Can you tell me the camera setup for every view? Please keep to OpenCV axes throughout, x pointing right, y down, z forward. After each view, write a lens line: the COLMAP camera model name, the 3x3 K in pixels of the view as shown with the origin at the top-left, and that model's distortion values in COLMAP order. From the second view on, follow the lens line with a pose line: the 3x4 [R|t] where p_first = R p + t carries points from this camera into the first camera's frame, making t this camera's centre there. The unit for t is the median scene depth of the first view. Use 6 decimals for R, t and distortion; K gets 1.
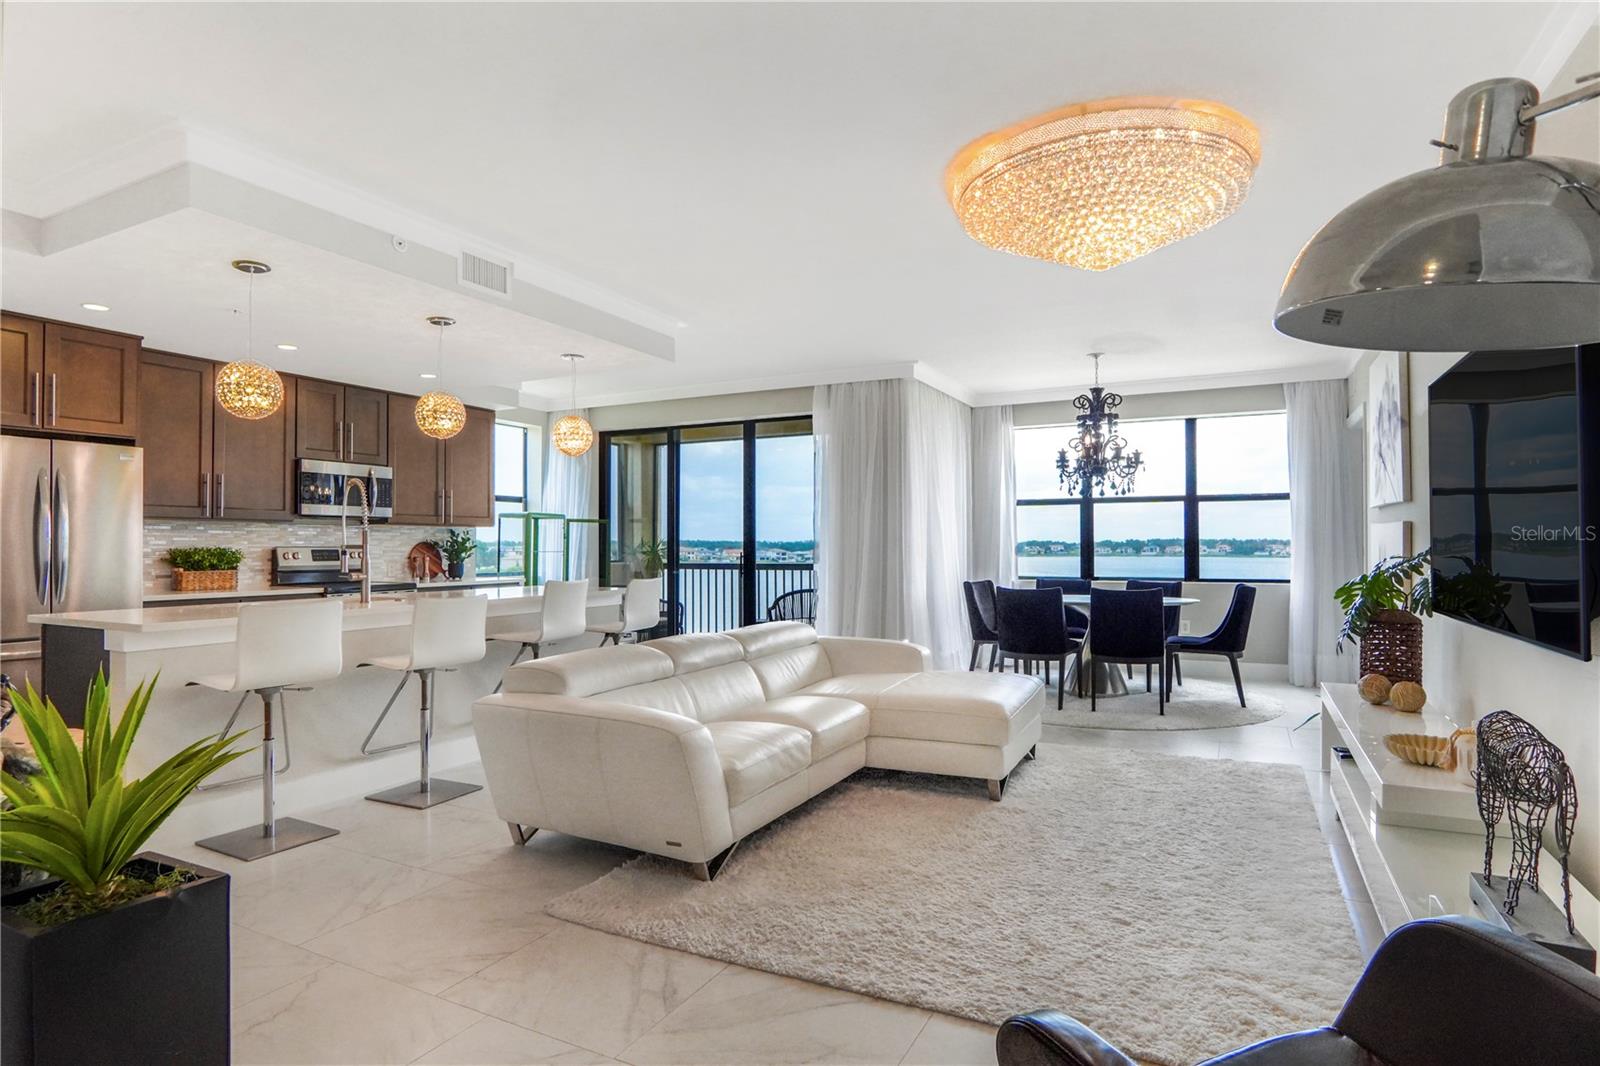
lens RADIAL K [[866.8, 0, 793.7], [0, 866.8, 539.4], [0, 0, 1]] dist [-0.023896, -0.000332]
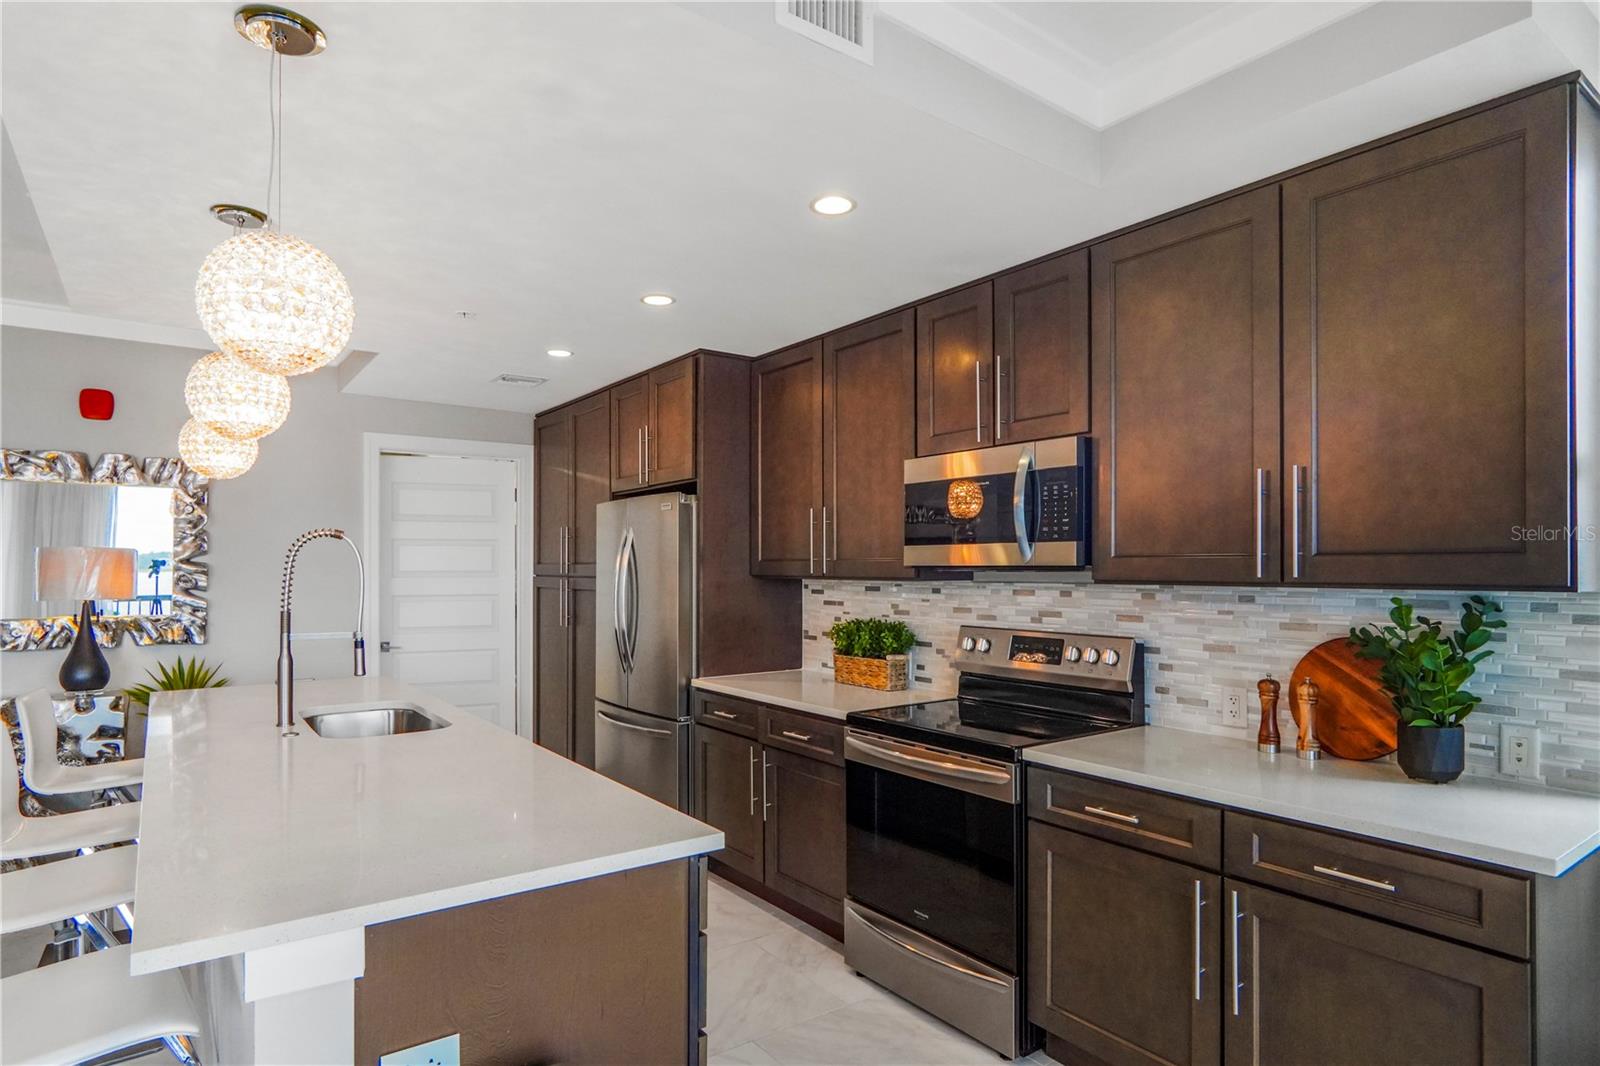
lens RADIAL K [[877.5, 0, 795.5], [0, 877.5, 568.1], [0, 0, 1]] dist [-0.019234, 0.009357]
pose [[-0.449595, 0.001048, -0.893232, -0.065077], [0.005186, 0.999986, -0.001437, -0.025621], [0.893218, -0.005278, -0.449594, 1.103459]]
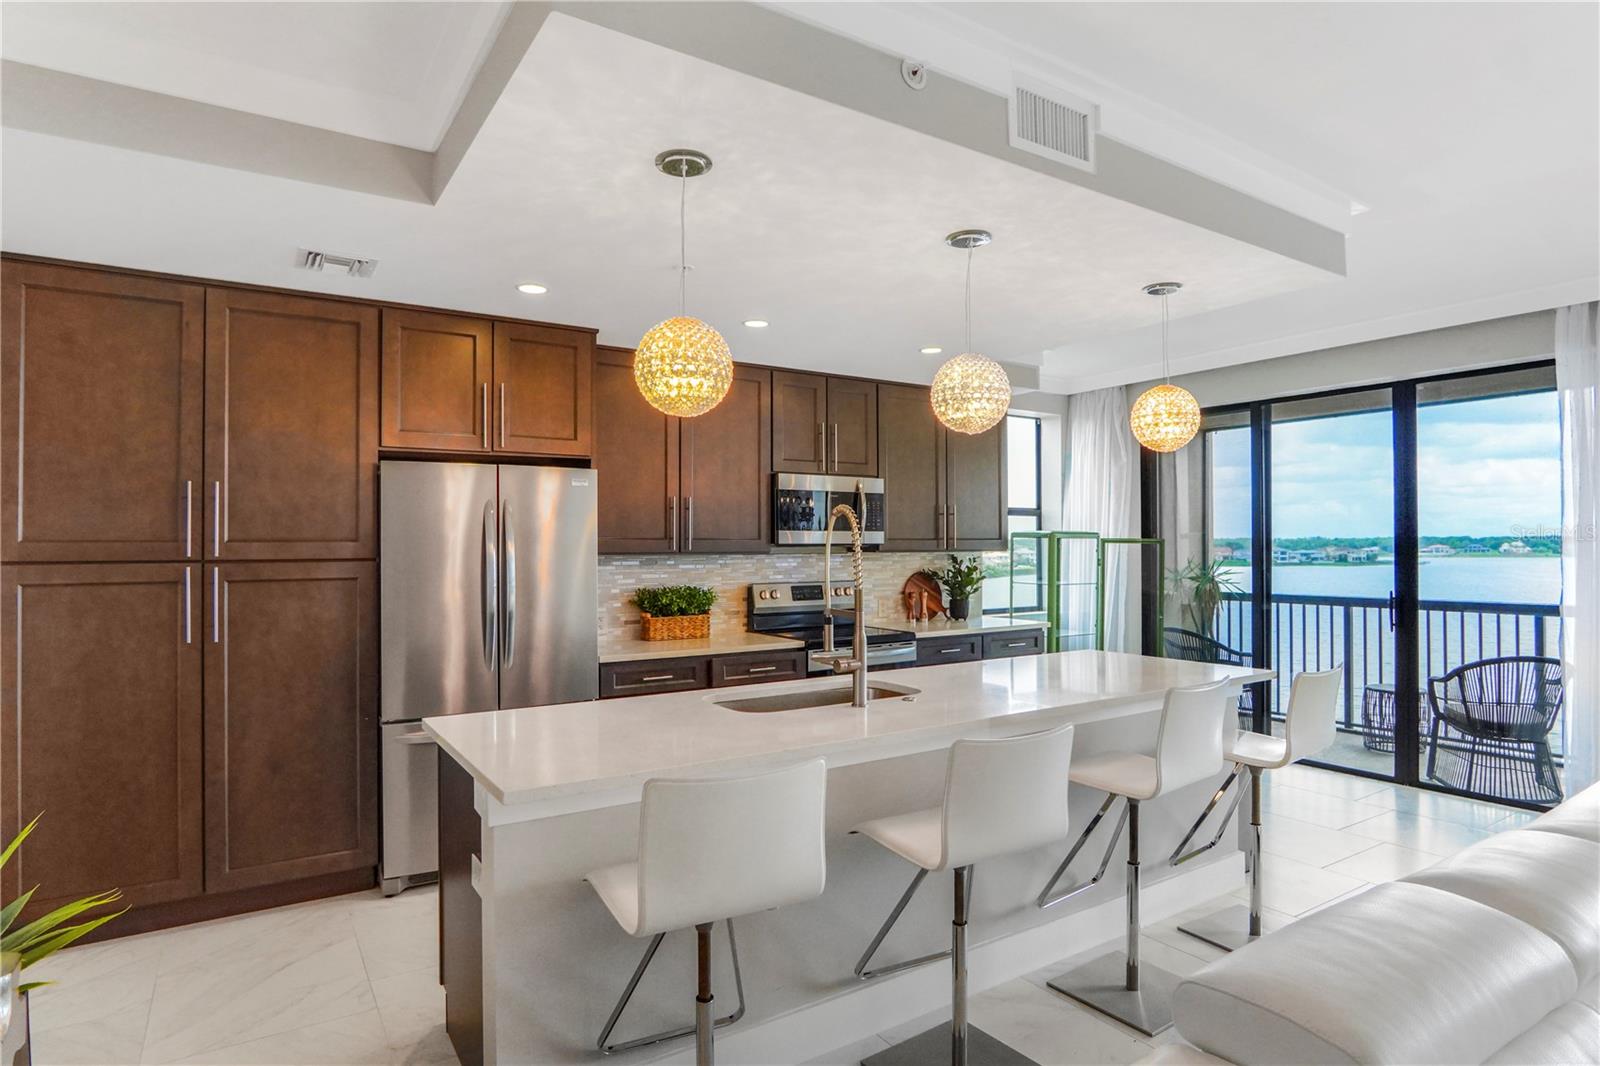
lens RADIAL K [[886.4, 0, 801.7], [0, 886.4, 528.5], [0, 0, 1]] dist [-0.027715, 0.002103]
pose [[0.872077, -0.012329, -0.489213, -0.149277], [0.007080, 0.999896, -0.012578, -0.030853], [0.489317, 0.007505, 0.872074, 0.287138]]
